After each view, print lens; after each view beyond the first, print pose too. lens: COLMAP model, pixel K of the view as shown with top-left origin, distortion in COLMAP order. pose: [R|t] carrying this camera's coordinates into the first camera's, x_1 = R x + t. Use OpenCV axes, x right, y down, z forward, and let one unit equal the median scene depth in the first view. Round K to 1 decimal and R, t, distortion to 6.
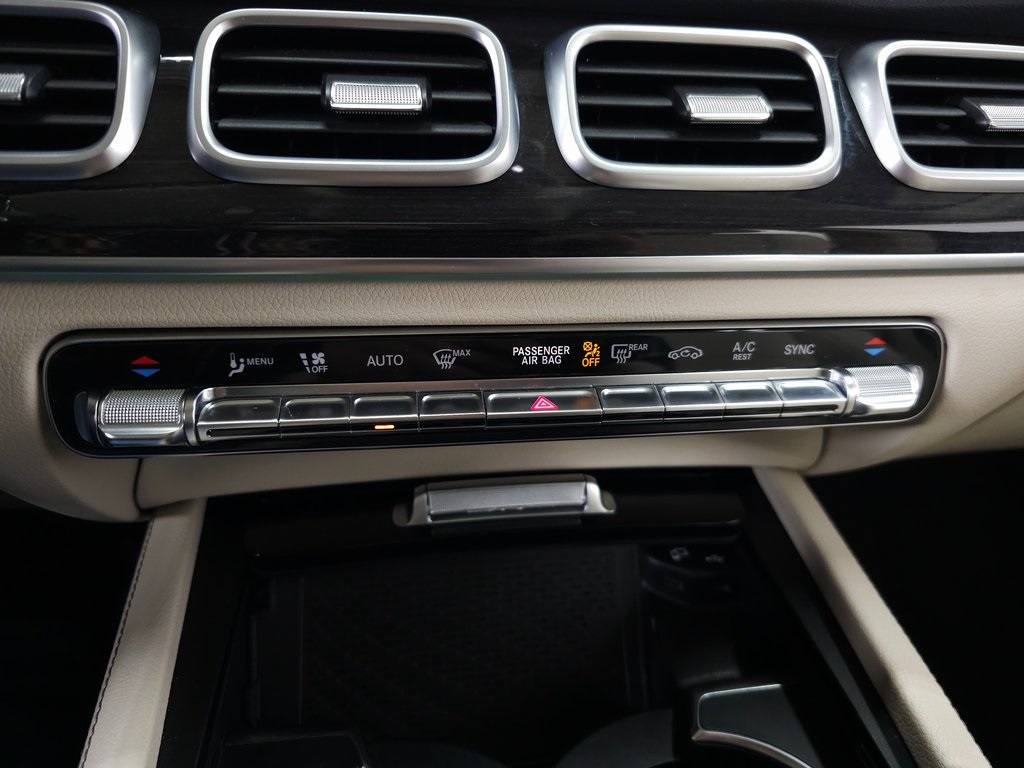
lens RADIAL K [[701.0, 0, 518.8], [0, 701.0, 374.4], [0, 0, 1]] dist [0.029775, -0.044829]
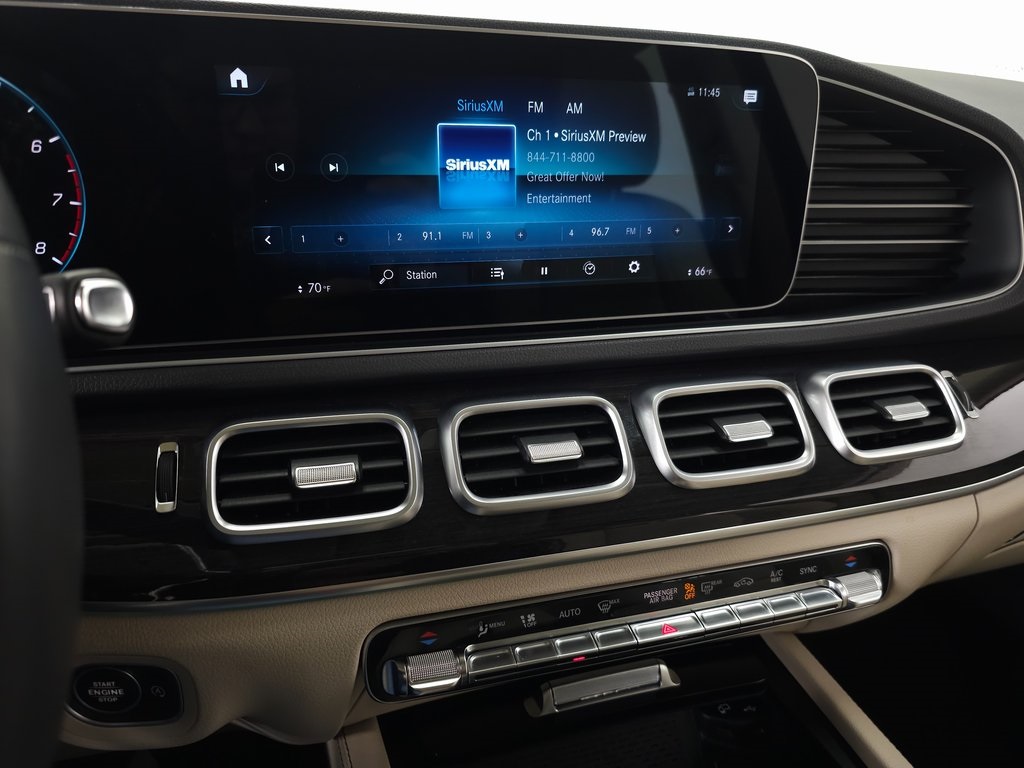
lens RADIAL K [[701.0, 0, 507.9], [0, 701.0, 384.1], [0, 0, 1]] dist [0.029775, -0.044829]
pose [[0.989403, -0.076752, 0.123254, -0.453310], [0.096873, 0.981255, -0.166596, -0.257267], [-0.108158, 0.176771, 0.978291, -0.578845]]
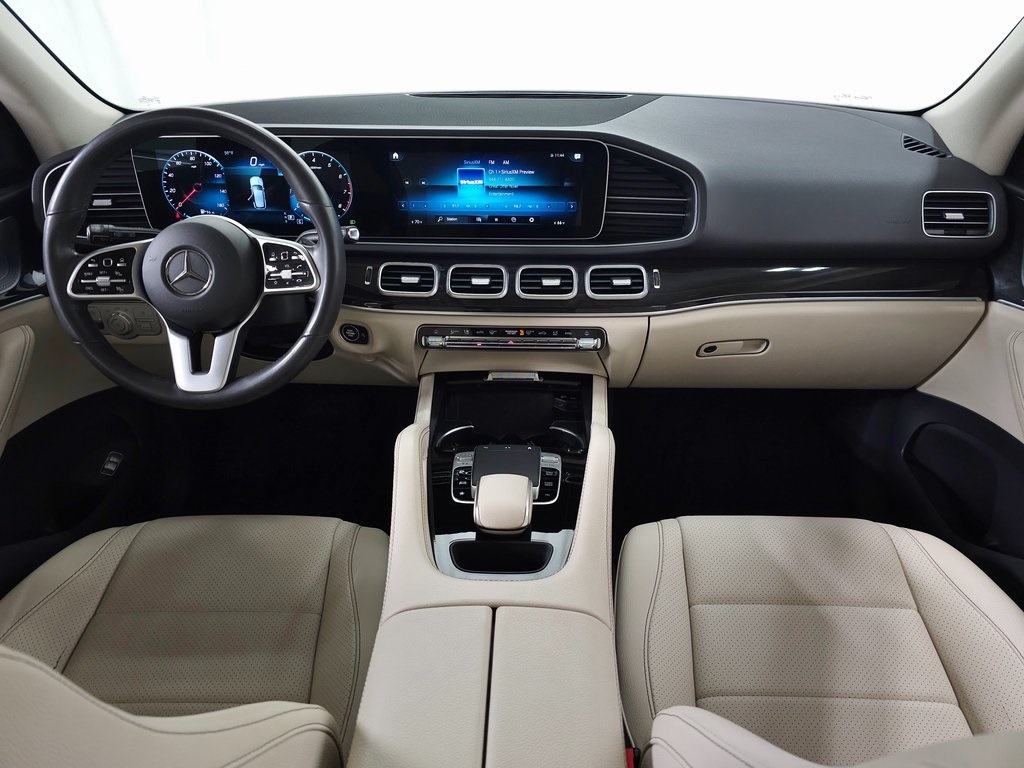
lens RADIAL K [[701.0, 0, 528.8], [0, 701.0, 386.1], [0, 0, 1]] dist [0.029775, -0.044829]
pose [[0.984342, 0.038905, -0.171924, 0.966380], [-0.045354, 0.998401, -0.033744, 0.487509], [0.170336, 0.041013, 0.984532, -3.618722]]
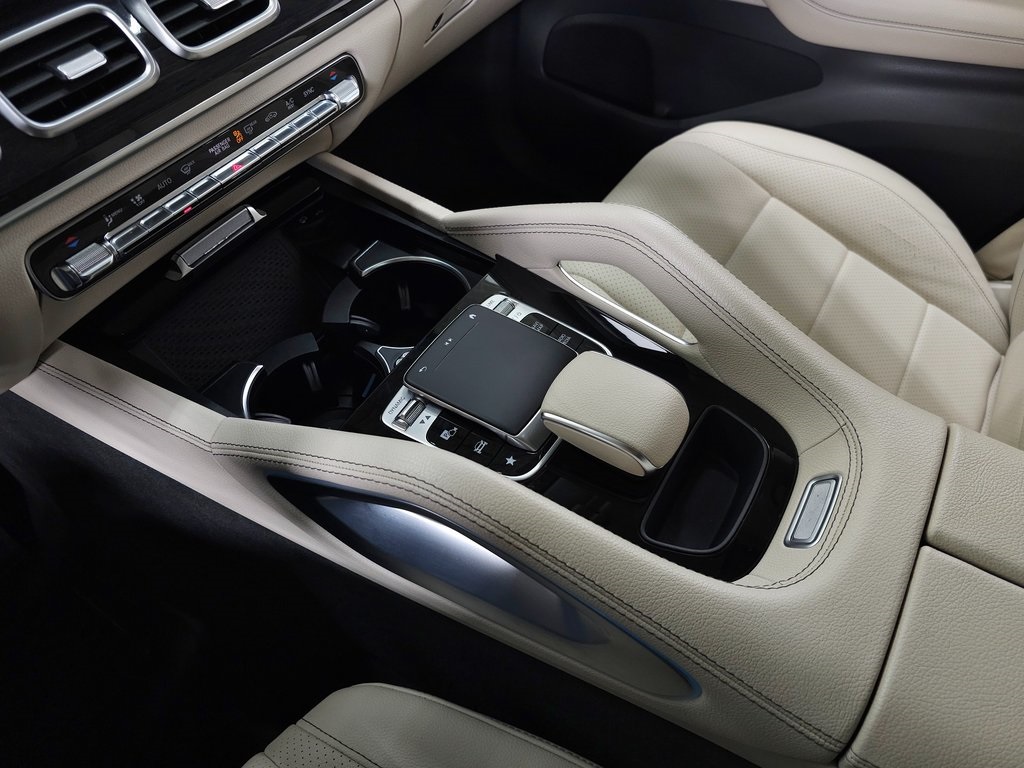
lens RADIAL K [[701.0, 0, 523.1], [0, 701.0, 382.7], [0, 0, 1]] dist [0.029775, -0.044829]
pose [[0.645263, -0.622337, 0.443094, -0.760219], [0.400931, 0.769566, 0.497013, -0.169274], [-0.650300, -0.143055, 0.746087, -1.299338]]
